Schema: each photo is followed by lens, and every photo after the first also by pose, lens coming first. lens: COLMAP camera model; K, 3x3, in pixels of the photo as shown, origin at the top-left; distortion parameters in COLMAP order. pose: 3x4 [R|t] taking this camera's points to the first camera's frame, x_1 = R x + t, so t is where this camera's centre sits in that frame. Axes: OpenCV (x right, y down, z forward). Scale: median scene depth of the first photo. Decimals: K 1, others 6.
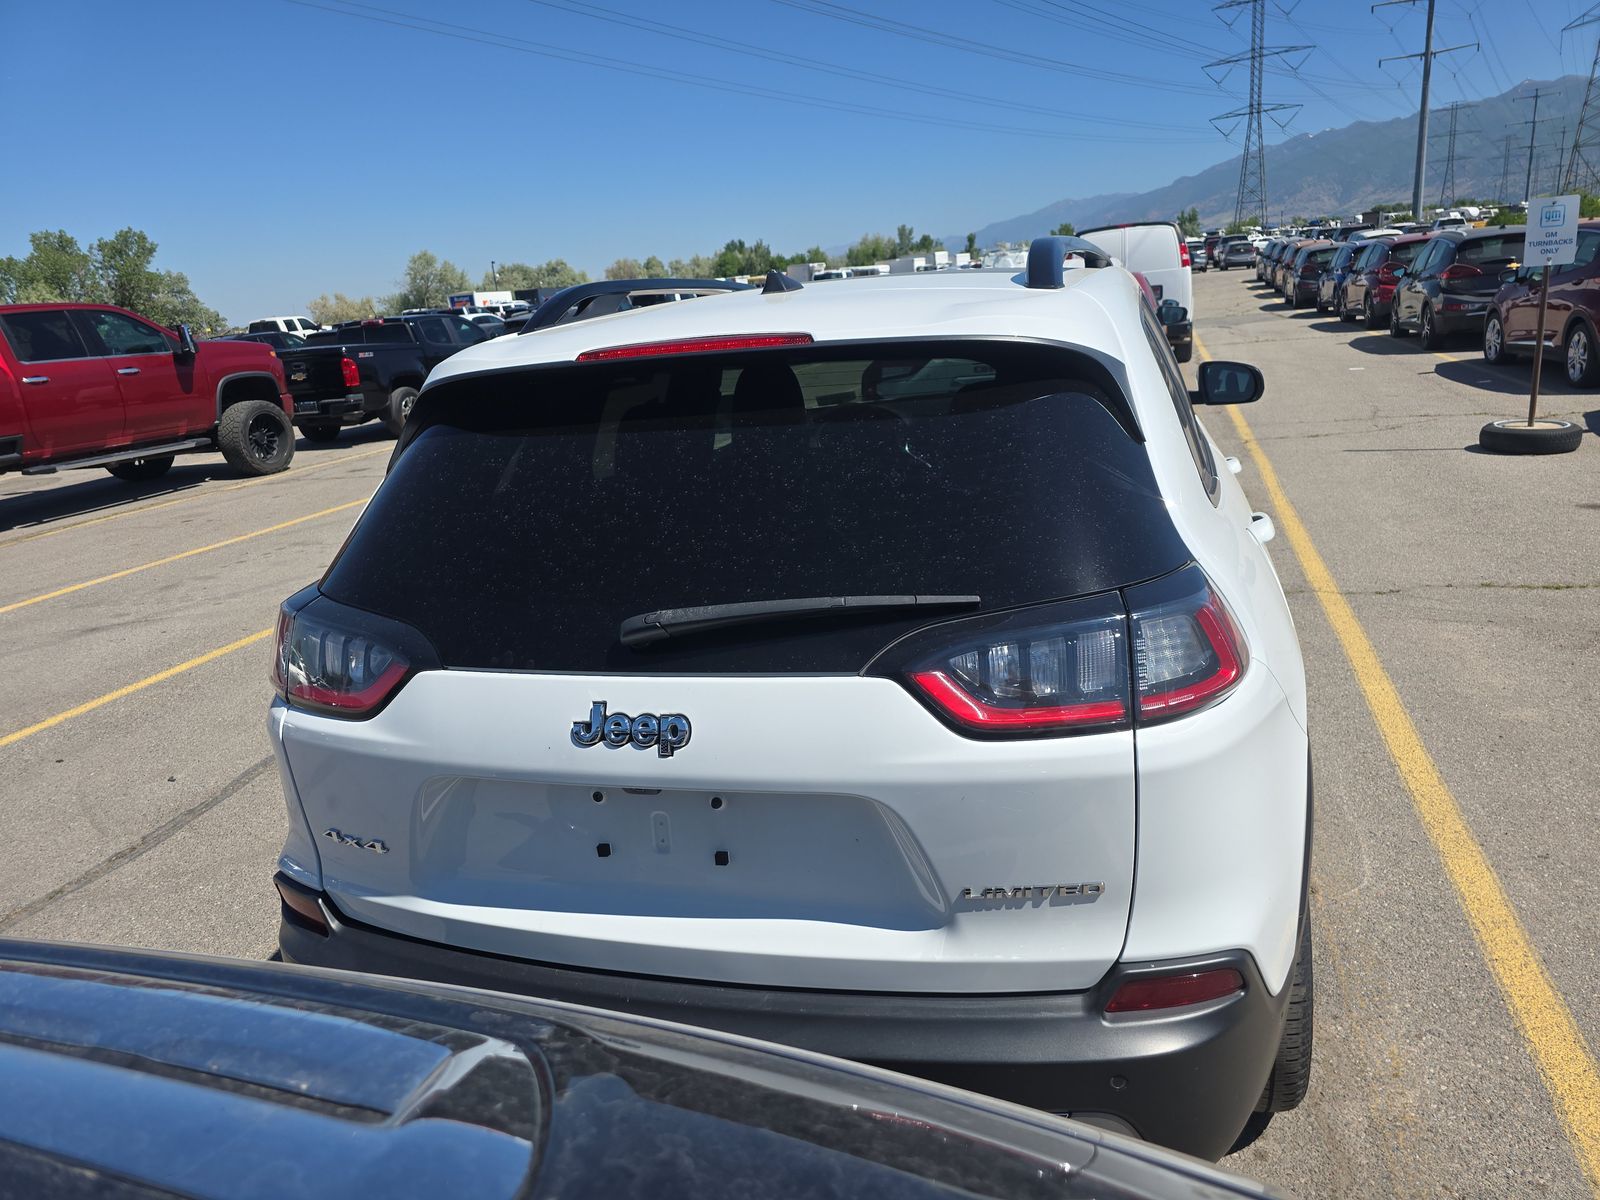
lens RADIAL K [[1089.2, 0, 808.2], [0, 1089.2, 600.1], [0, 0, 1]] dist [0.026599, -0.022185]
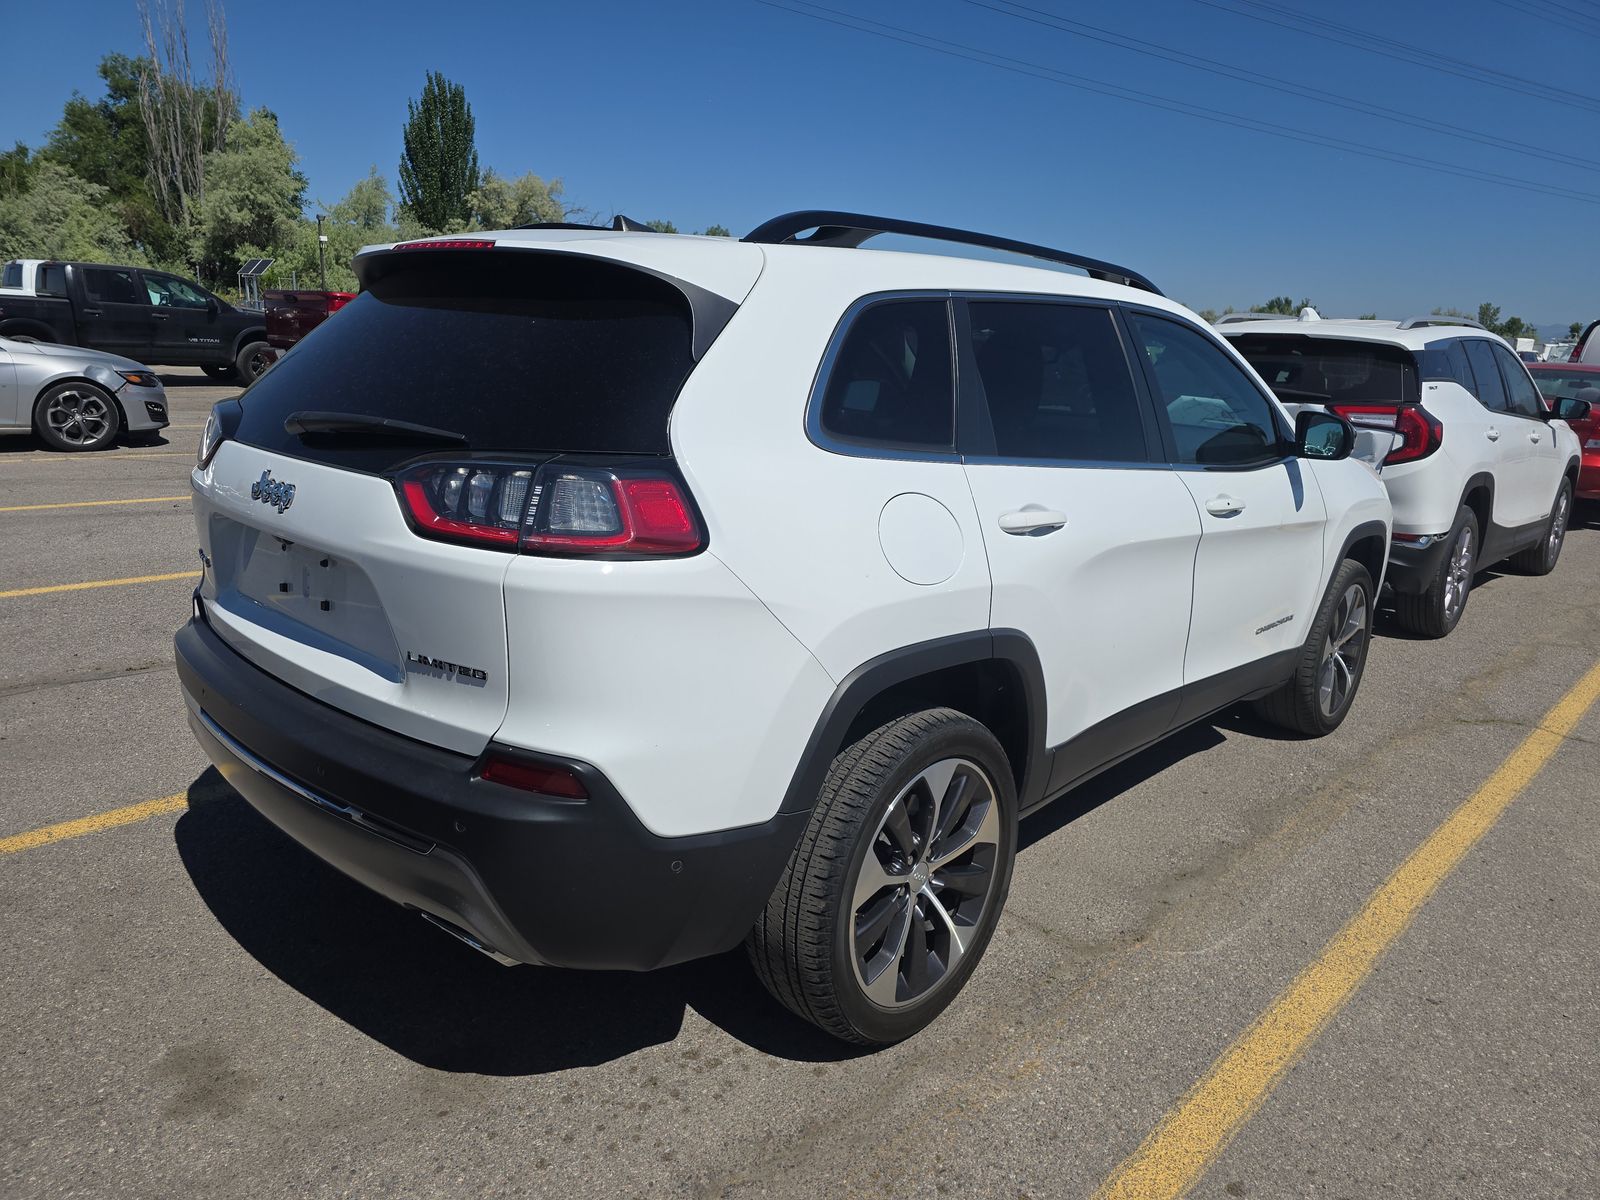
lens RADIAL K [[1089.2, 0, 798.6], [0, 1089.2, 586.1], [0, 0, 1]] dist [0.026599, -0.022185]
pose [[0.889208, 0.224356, -0.398714, 0.716575], [-0.240655, 0.970565, 0.009430, 0.039951], [0.389093, 0.087568, 0.917027, -0.028315]]
